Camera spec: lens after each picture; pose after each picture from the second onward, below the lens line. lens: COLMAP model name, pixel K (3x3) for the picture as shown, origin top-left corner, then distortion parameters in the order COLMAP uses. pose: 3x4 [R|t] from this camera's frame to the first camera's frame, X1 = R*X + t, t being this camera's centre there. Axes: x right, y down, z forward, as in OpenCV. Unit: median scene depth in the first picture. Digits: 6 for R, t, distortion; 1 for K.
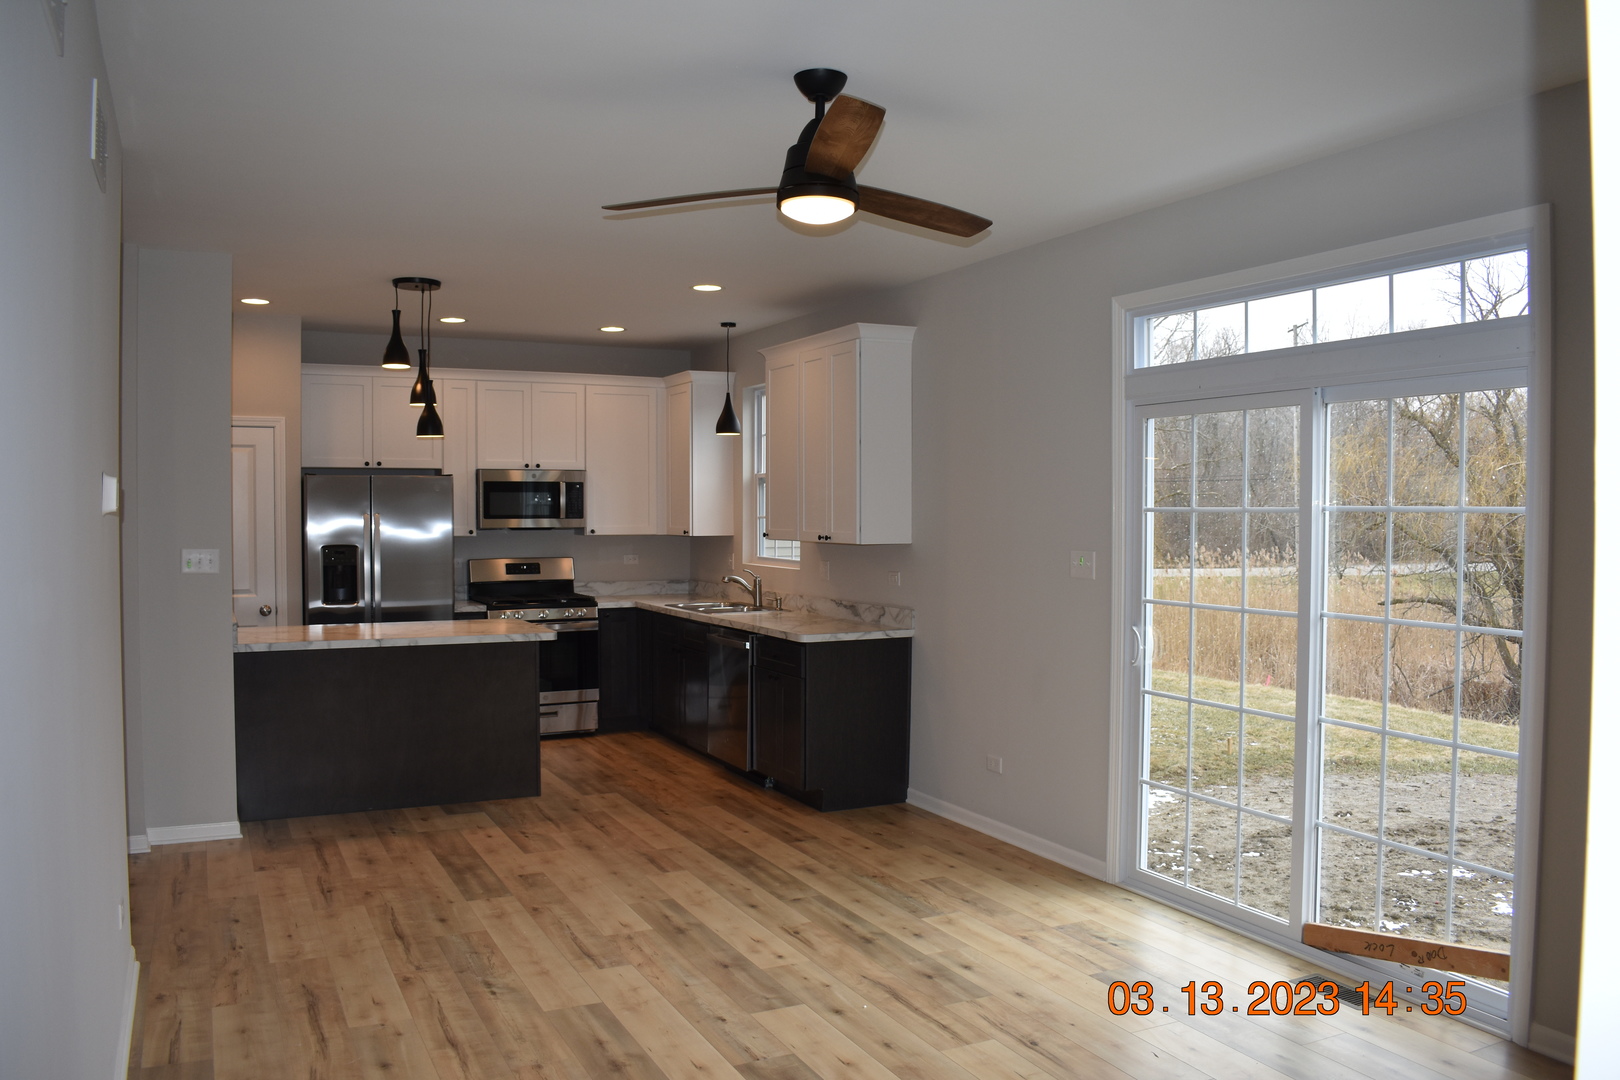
lens RADIAL K [[1231.3, 0, 813.0], [0, 1231.3, 546.8], [0, 0, 1]] dist [-0.096367, 0.007199]
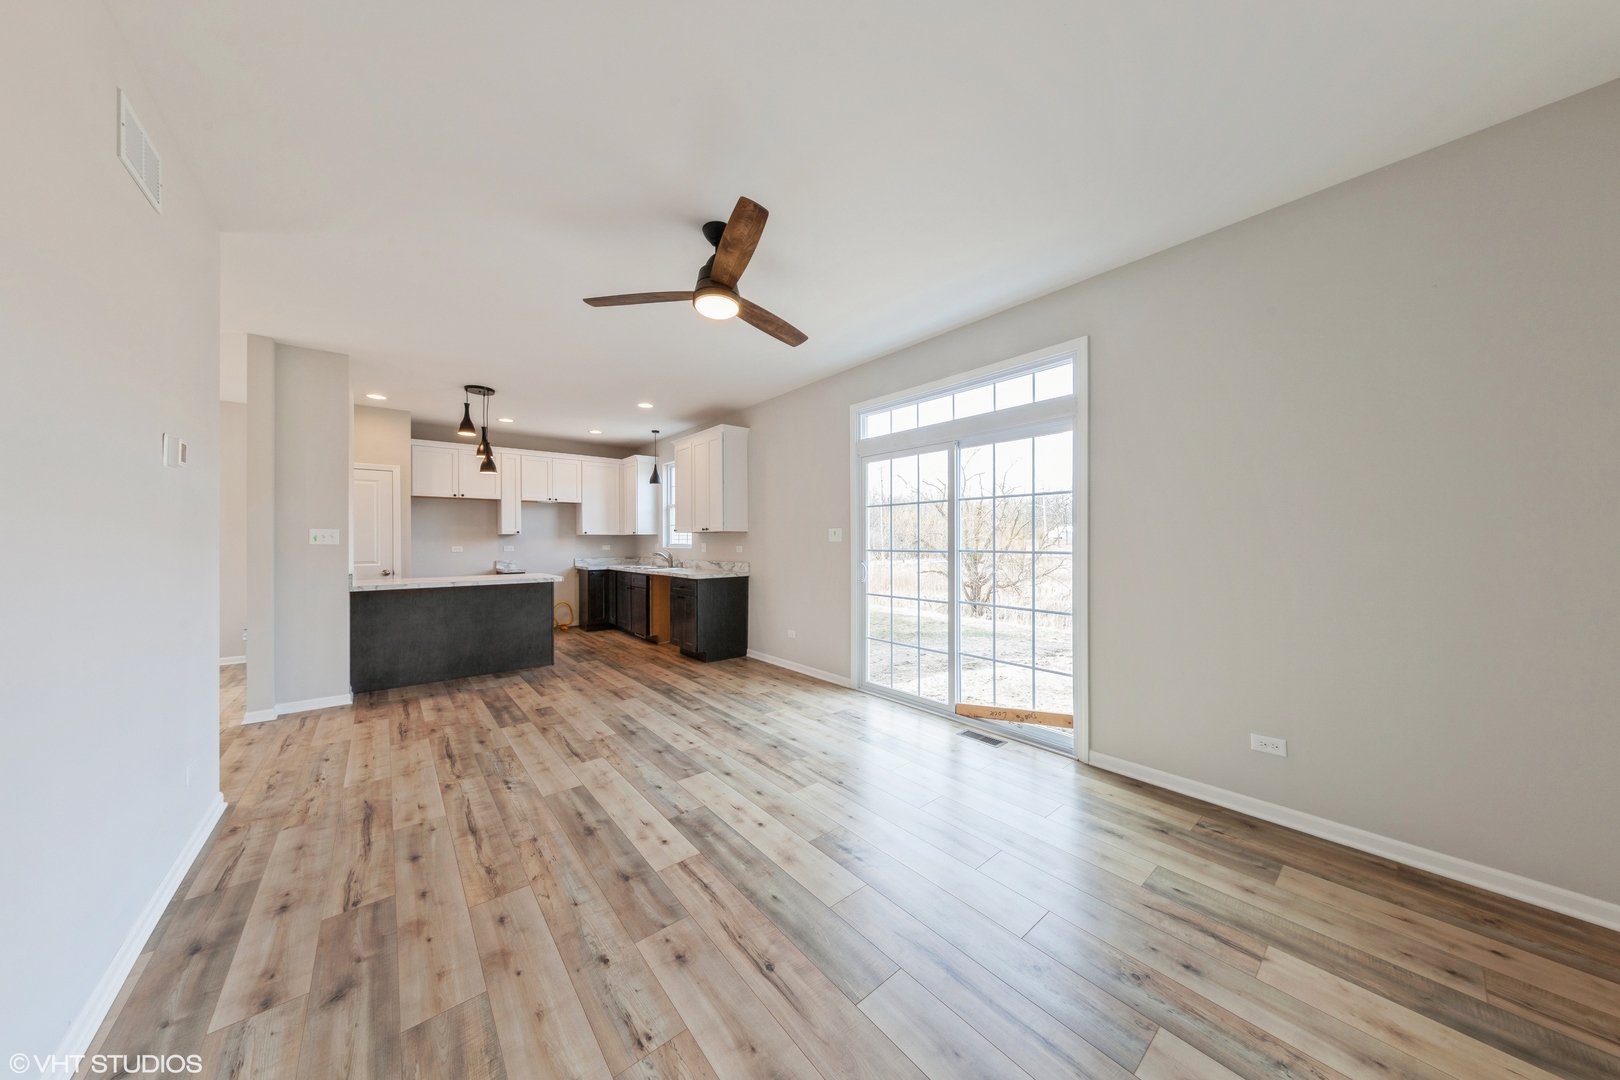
lens RADIAL K [[512.7, 0, 814.0], [0, 512.7, 535.6], [0, 0, 1]] dist [0.002890, -0.000069]
pose [[0.972081, -0.005007, 0.234594, -0.023631], [0.012197, 0.999499, -0.029208, 0.047629], [-0.234330, 0.031254, 0.971655, 0.184859]]
